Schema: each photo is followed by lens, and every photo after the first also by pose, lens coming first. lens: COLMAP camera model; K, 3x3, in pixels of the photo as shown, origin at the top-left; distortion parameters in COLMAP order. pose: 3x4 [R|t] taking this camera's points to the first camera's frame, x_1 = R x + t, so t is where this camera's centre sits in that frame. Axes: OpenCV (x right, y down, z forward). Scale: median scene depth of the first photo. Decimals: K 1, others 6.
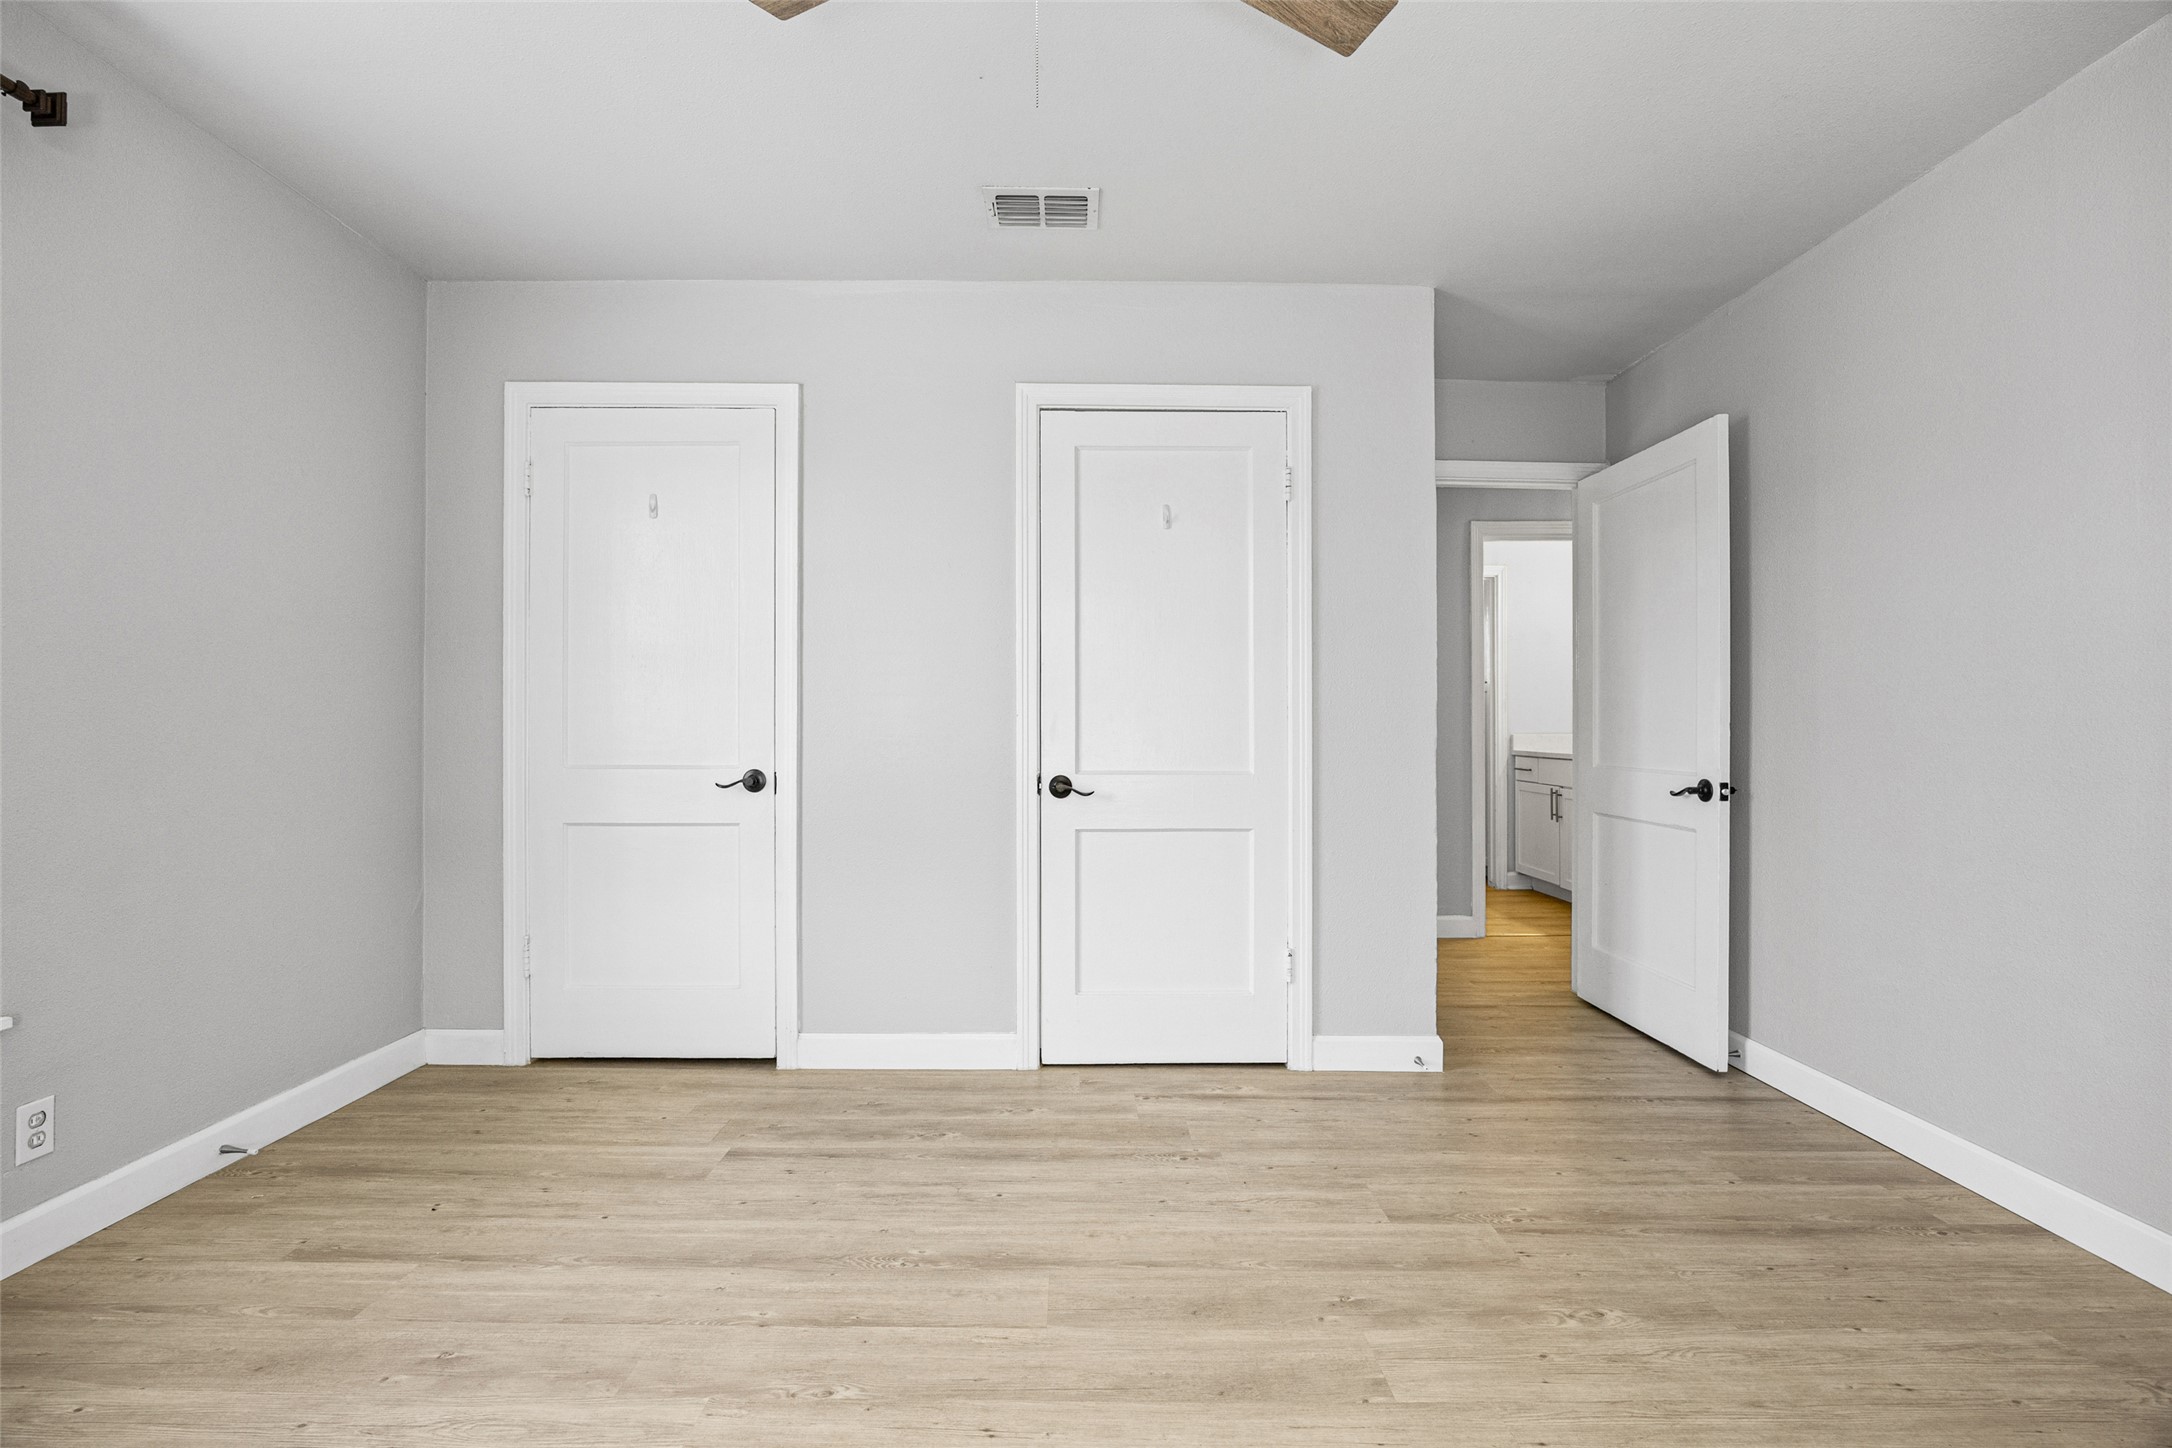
lens RADIAL K [[921.4, 0, 1088.6], [0, 921.4, 726.4], [0, 0, 1]] dist [0.000000, -0.000131]
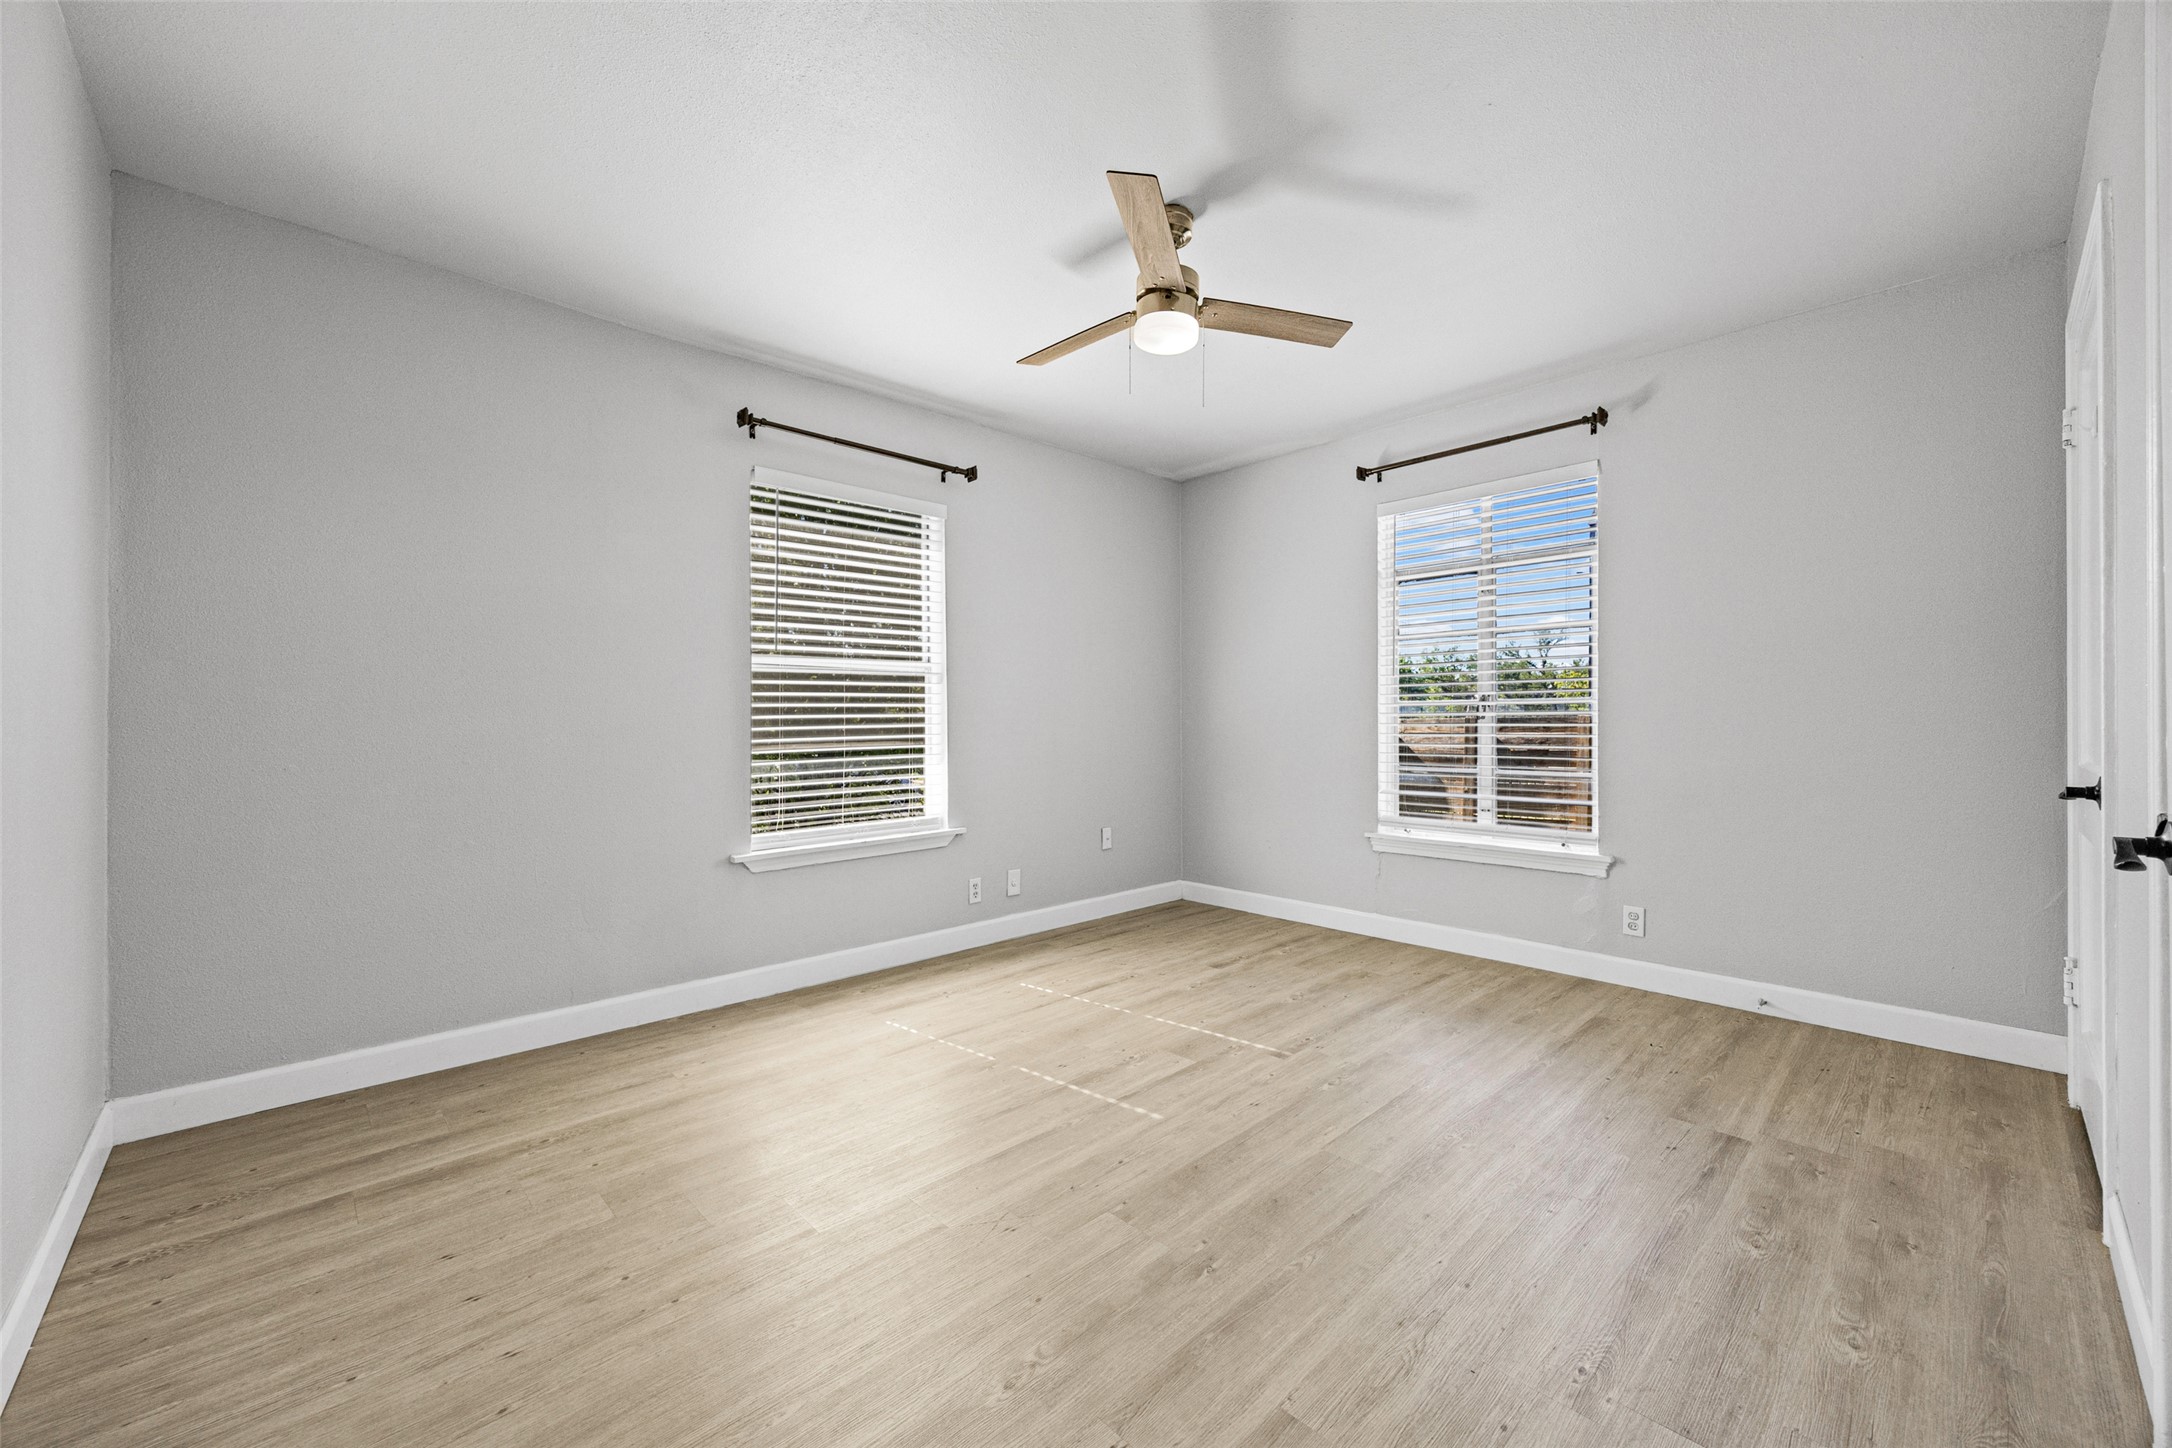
lens RADIAL K [[849.9, 0, 1088.0], [0, 849.9, 723.6], [0, 0, 1]] dist [0.000440, 0.000022]
pose [[-0.726070, -0.004771, -0.687604, 0.901470], [-0.001607, 0.999985, -0.005242, 0.018901], [0.687619, -0.002701, -0.726067, 1.398970]]
